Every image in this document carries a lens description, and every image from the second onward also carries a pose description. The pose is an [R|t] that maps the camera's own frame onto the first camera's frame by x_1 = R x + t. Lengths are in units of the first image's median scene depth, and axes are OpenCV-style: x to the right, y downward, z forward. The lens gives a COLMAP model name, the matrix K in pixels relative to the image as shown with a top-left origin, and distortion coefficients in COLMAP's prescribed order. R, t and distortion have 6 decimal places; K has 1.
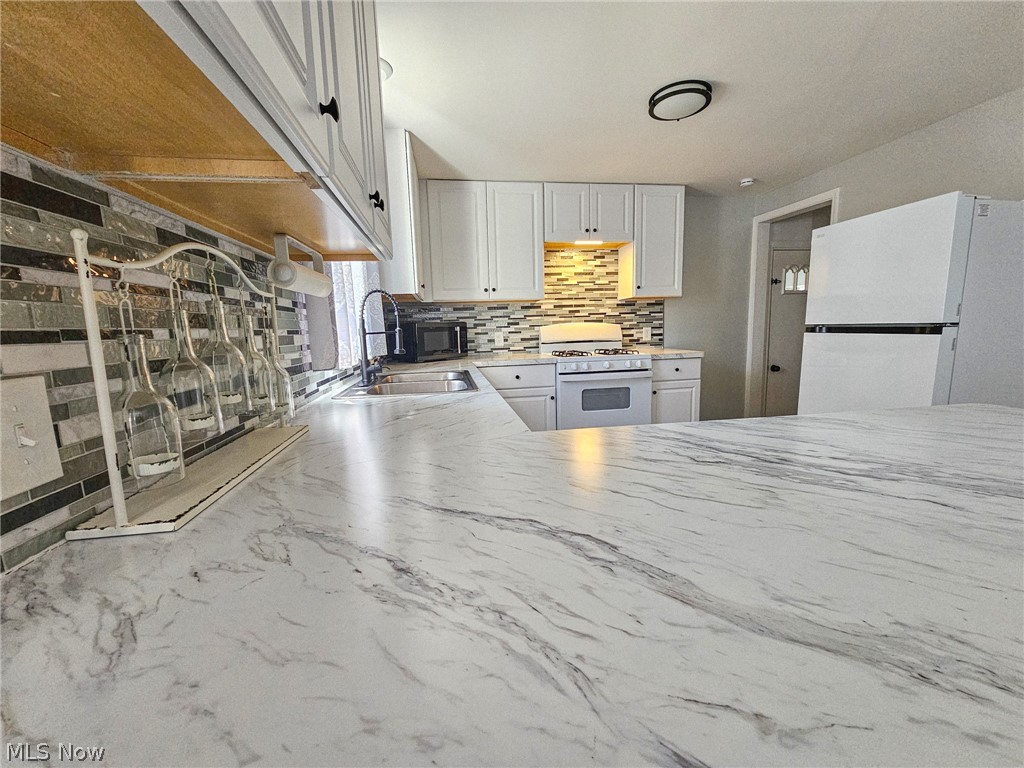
lens RADIAL K [[420.1, 0, 511.9], [0, 420.1, 385.8], [0, 0, 1]] dist [-0.003535, 0.001343]
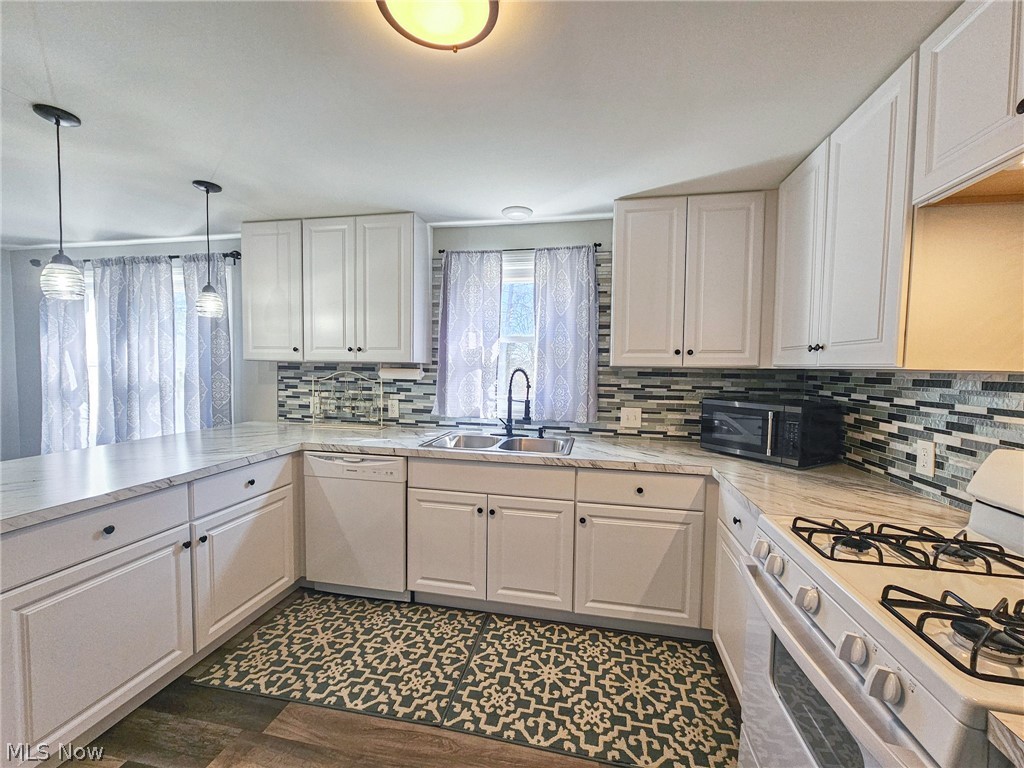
lens RADIAL K [[420.1, 0, 513.8], [0, 420.1, 386.3], [0, 0, 1]] dist [-0.003535, 0.001343]
pose [[-0.346871, 0.069901, -0.935305, 0.486056], [-0.135469, 0.983028, 0.123709, -0.176878], [0.928078, 0.169616, -0.331514, 0.756888]]
